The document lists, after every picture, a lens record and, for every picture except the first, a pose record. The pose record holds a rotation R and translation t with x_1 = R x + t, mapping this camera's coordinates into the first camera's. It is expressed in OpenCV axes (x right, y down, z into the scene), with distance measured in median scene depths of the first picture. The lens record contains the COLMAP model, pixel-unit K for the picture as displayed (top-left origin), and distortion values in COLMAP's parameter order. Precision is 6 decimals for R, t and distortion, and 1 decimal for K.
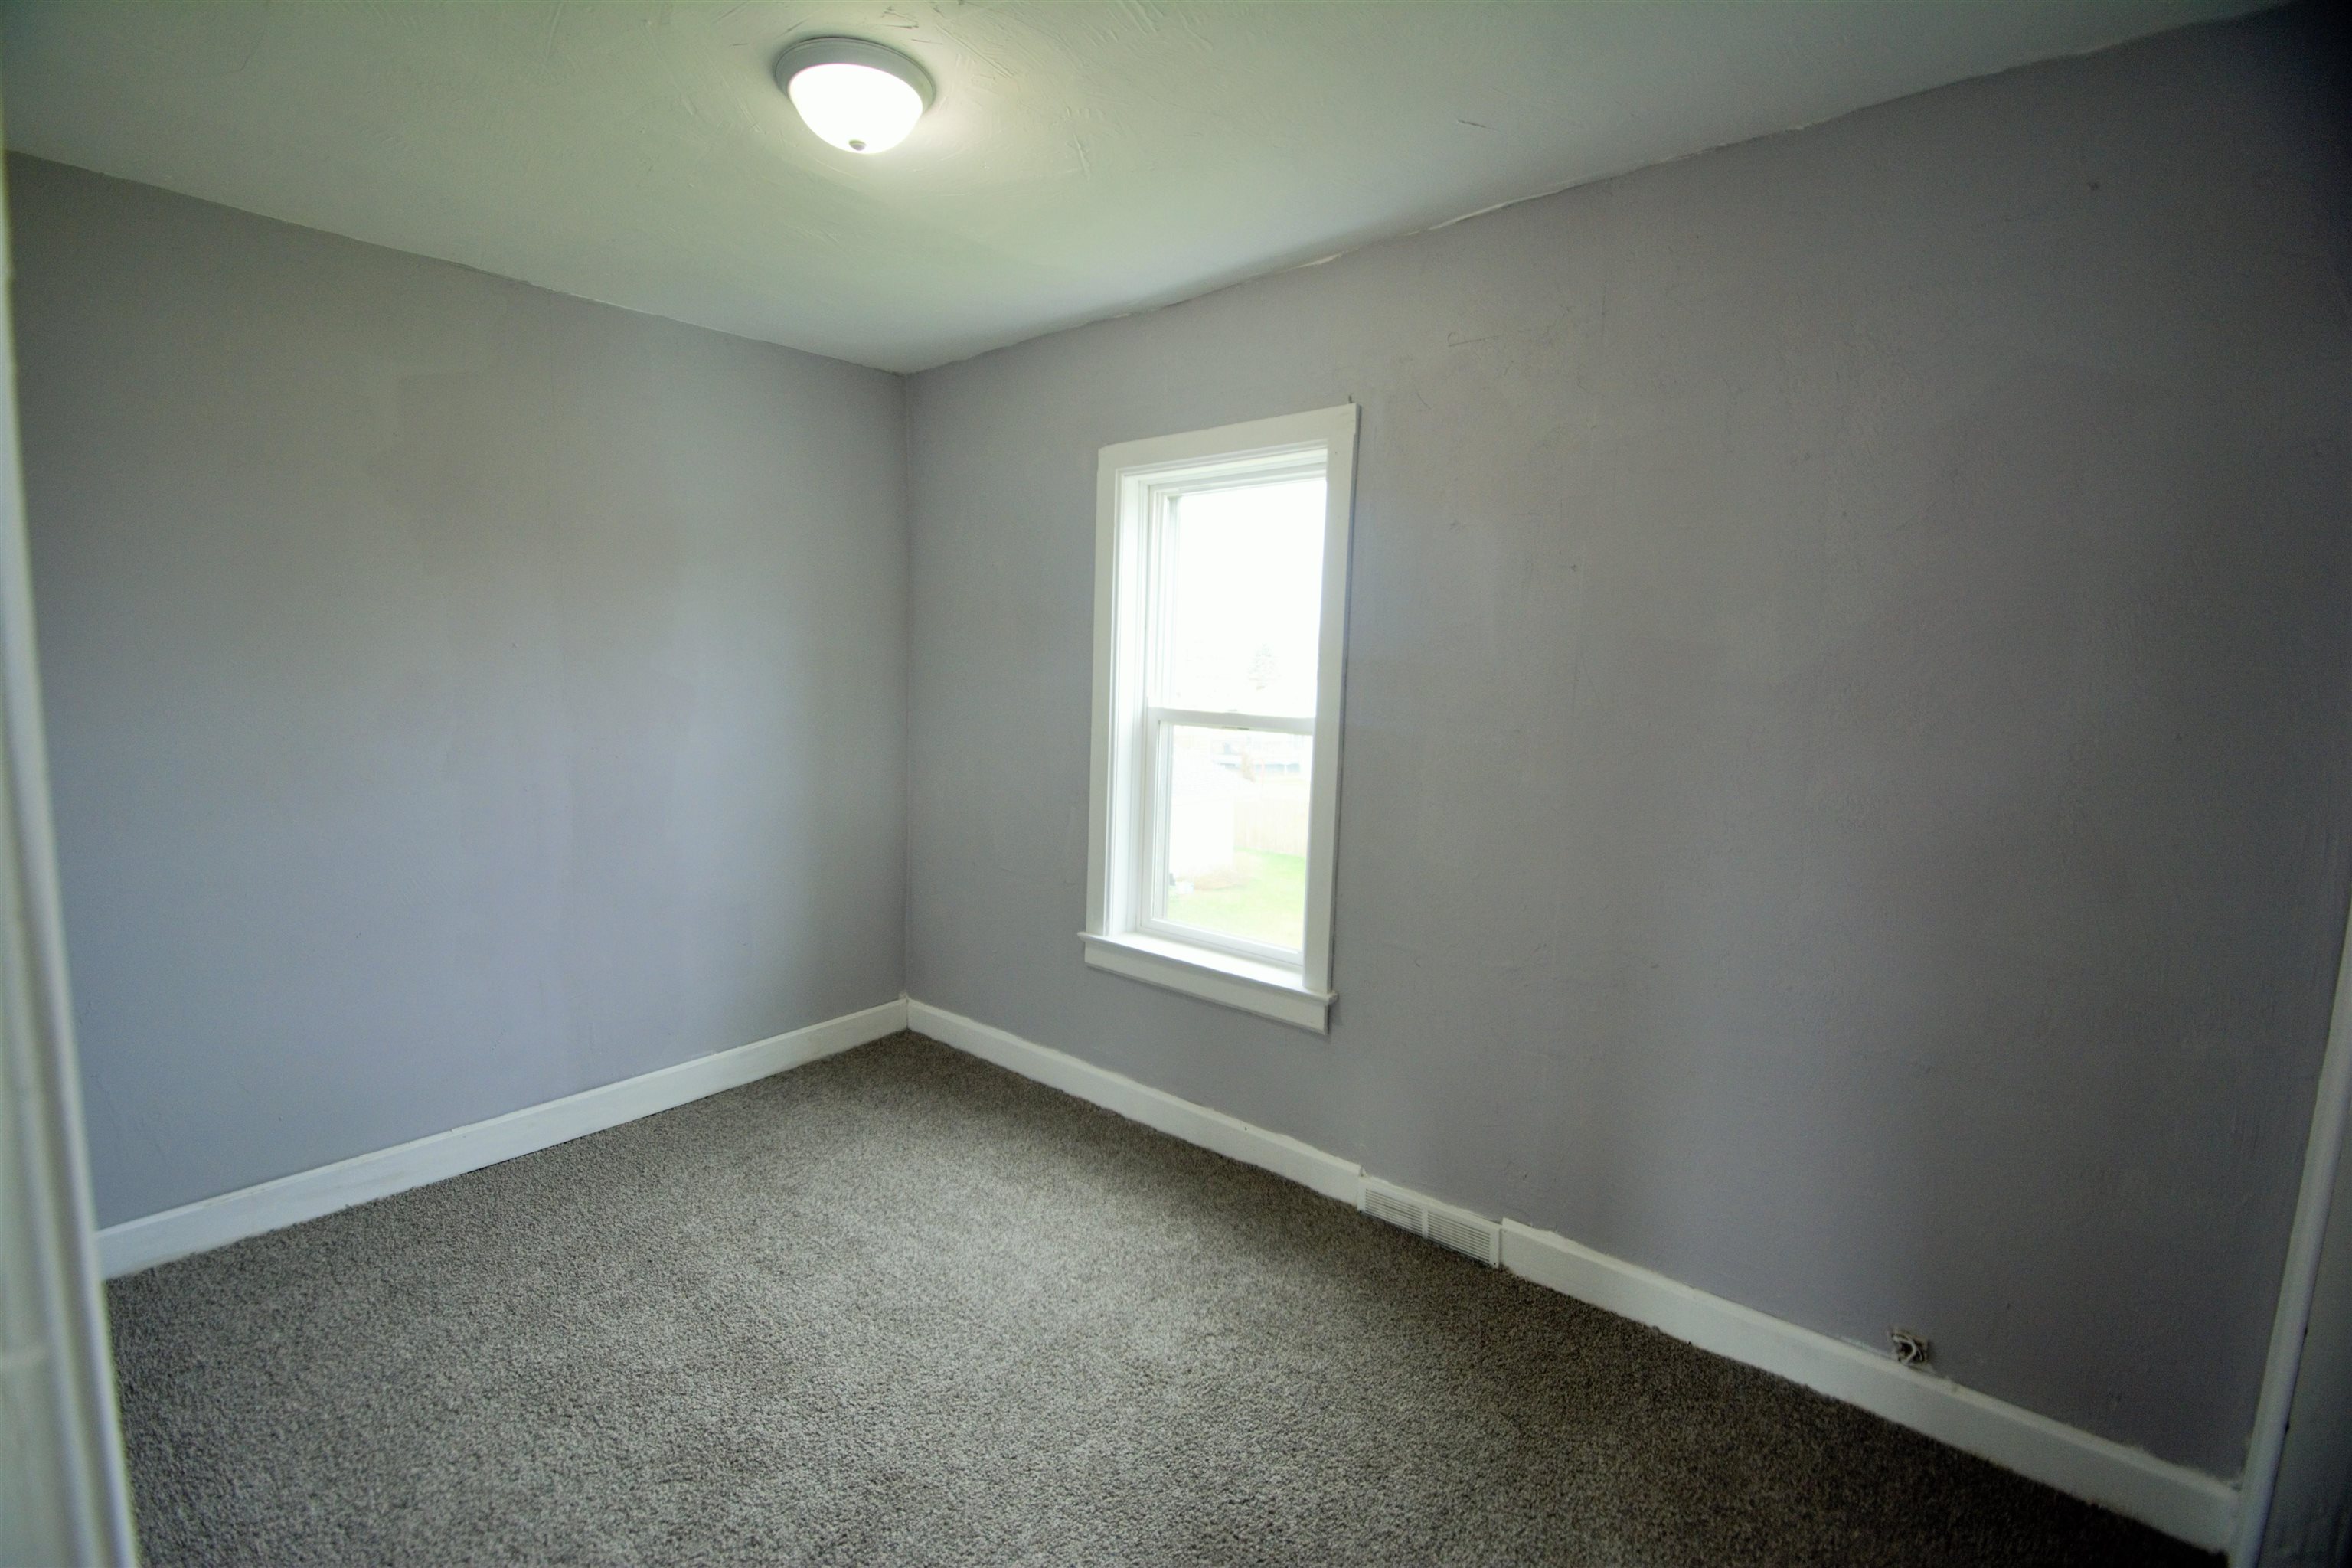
lens RADIAL K [[1041.8, 0, 1133.3], [0, 1041.8, 794.1], [0, 0, 1]] dist [0.001108, -0.016547]
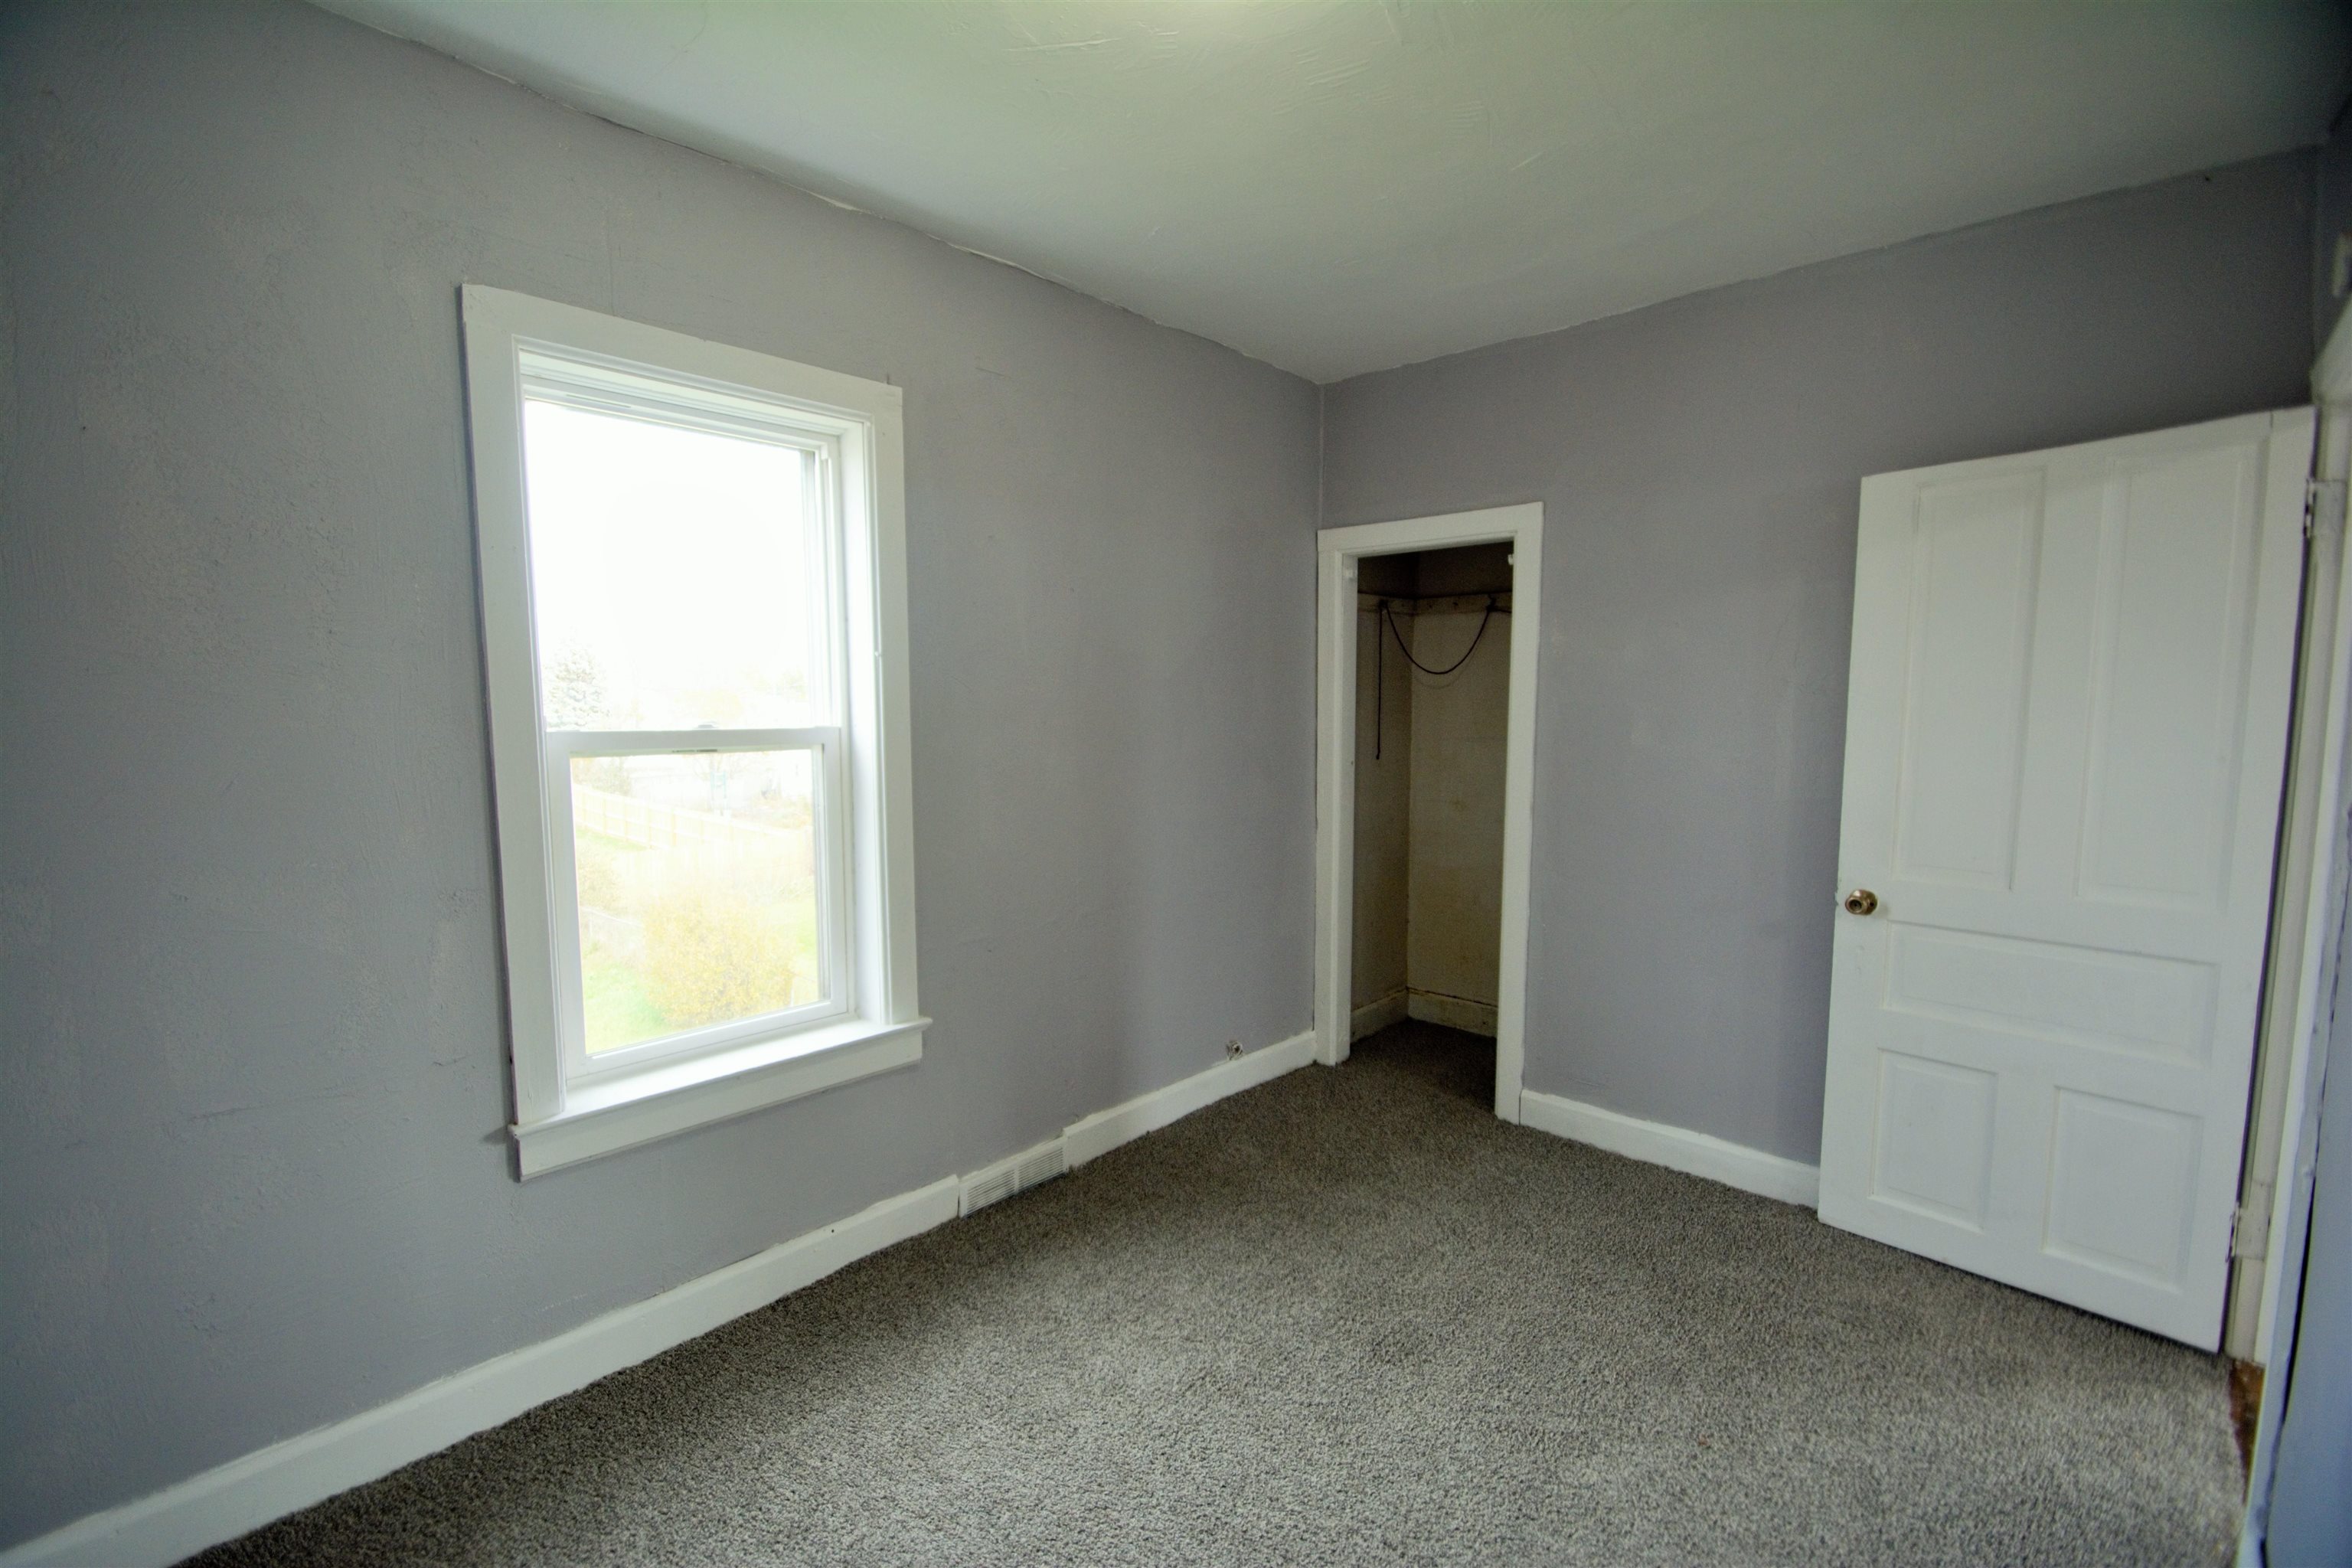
lens RADIAL K [[1041.8, 0, 1133.3], [0, 1041.8, 794.1], [0, 0, 1]] dist [0.001108, -0.016547]
pose [[0.026592, -0.116390, 0.992847, -0.728754], [0.119453, 0.986452, 0.112441, -0.090335], [-0.992484, 0.115608, 0.040135, 0.767624]]
